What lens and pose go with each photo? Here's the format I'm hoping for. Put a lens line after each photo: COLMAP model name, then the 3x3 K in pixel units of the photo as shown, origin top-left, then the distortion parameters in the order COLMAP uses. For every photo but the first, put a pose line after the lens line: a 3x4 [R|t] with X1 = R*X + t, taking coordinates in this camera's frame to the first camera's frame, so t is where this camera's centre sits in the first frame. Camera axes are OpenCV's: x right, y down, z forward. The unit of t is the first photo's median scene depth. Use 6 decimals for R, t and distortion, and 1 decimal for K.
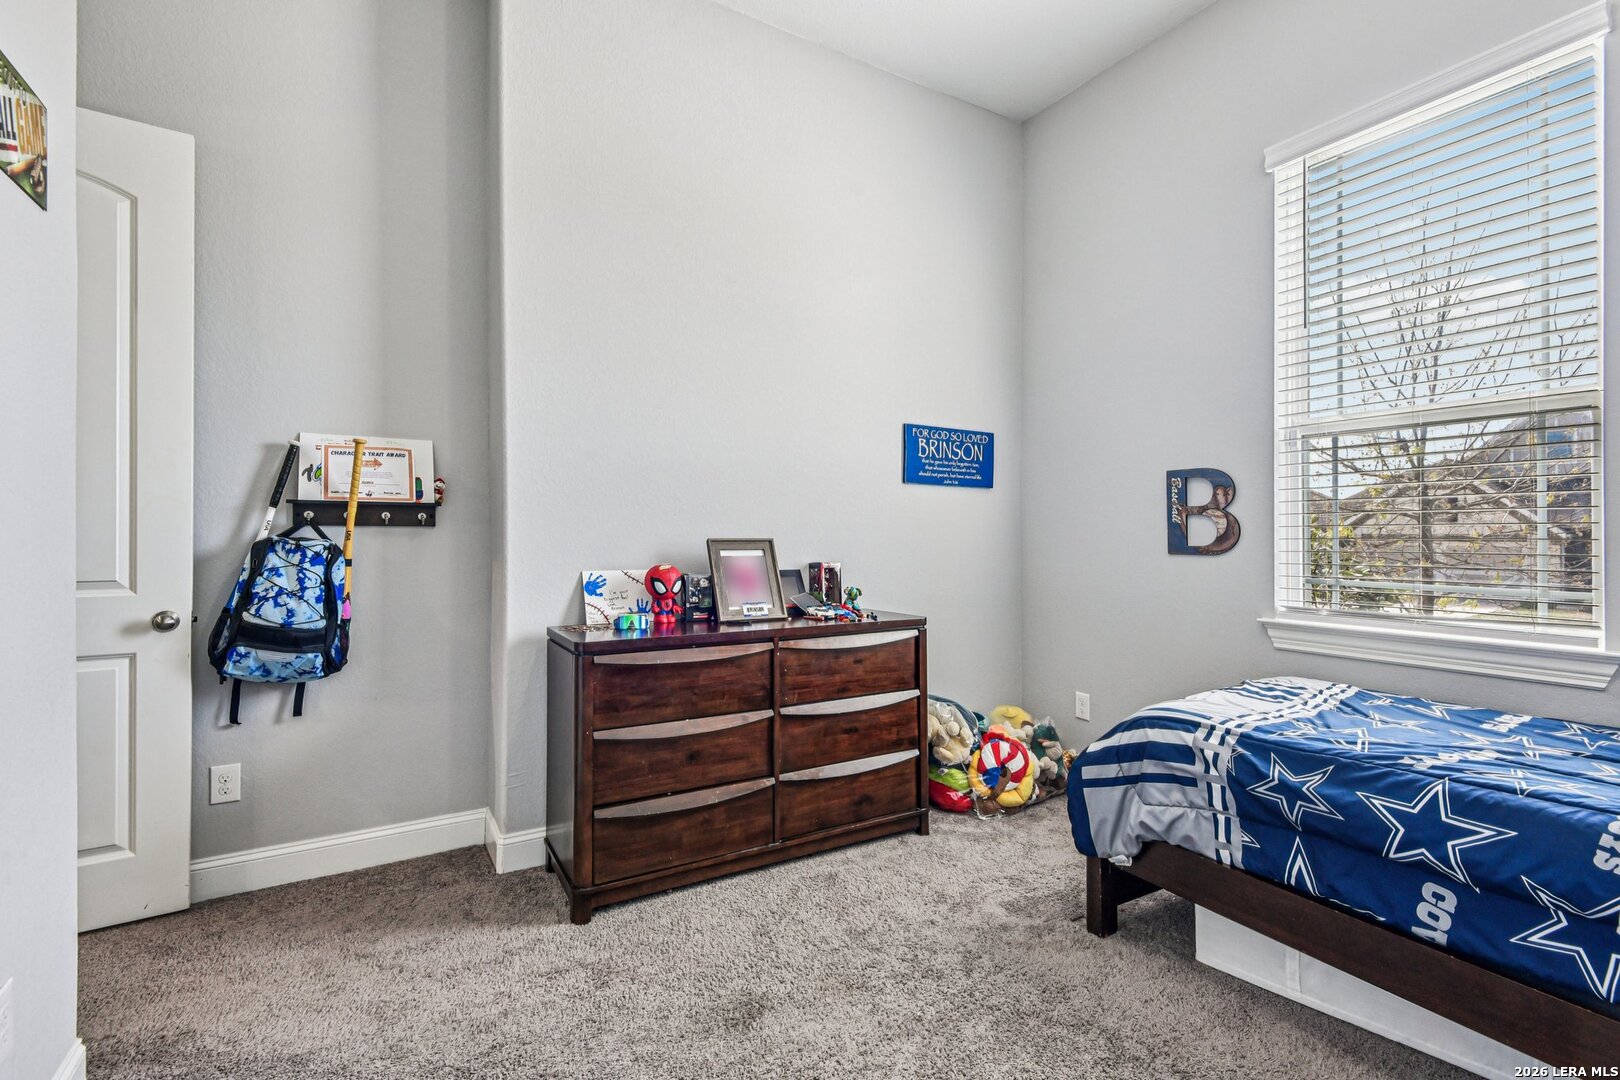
lens RADIAL K [[740.6, 0, 807.6], [0, 740.6, 535.2], [0, 0, 1]] dist [0.033073, -0.020286]
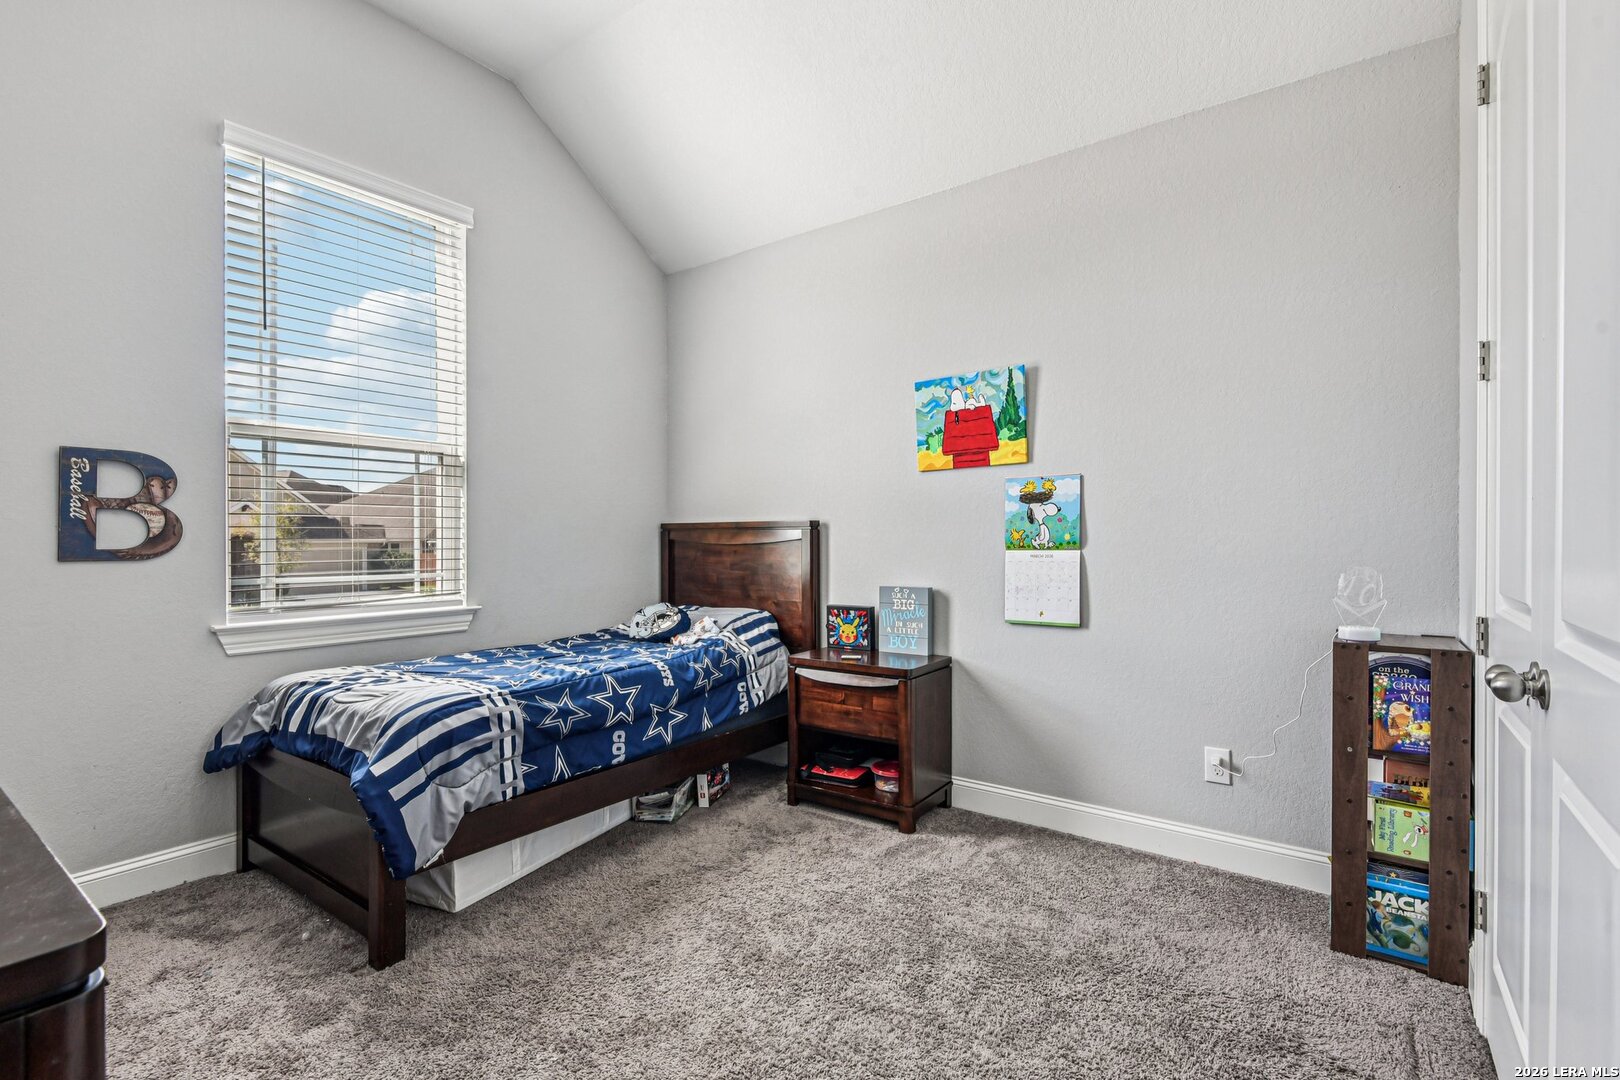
lens RADIAL K [[740.6, 0, 807.6], [0, 740.6, 535.2], [0, 0, 1]] dist [0.033073, -0.020286]
pose [[-0.399096, 0.001442, 0.916908, -0.717301], [-0.000632, 0.999998, -0.001847, 0.001040], [-0.916909, -0.001317, -0.399095, 0.953947]]
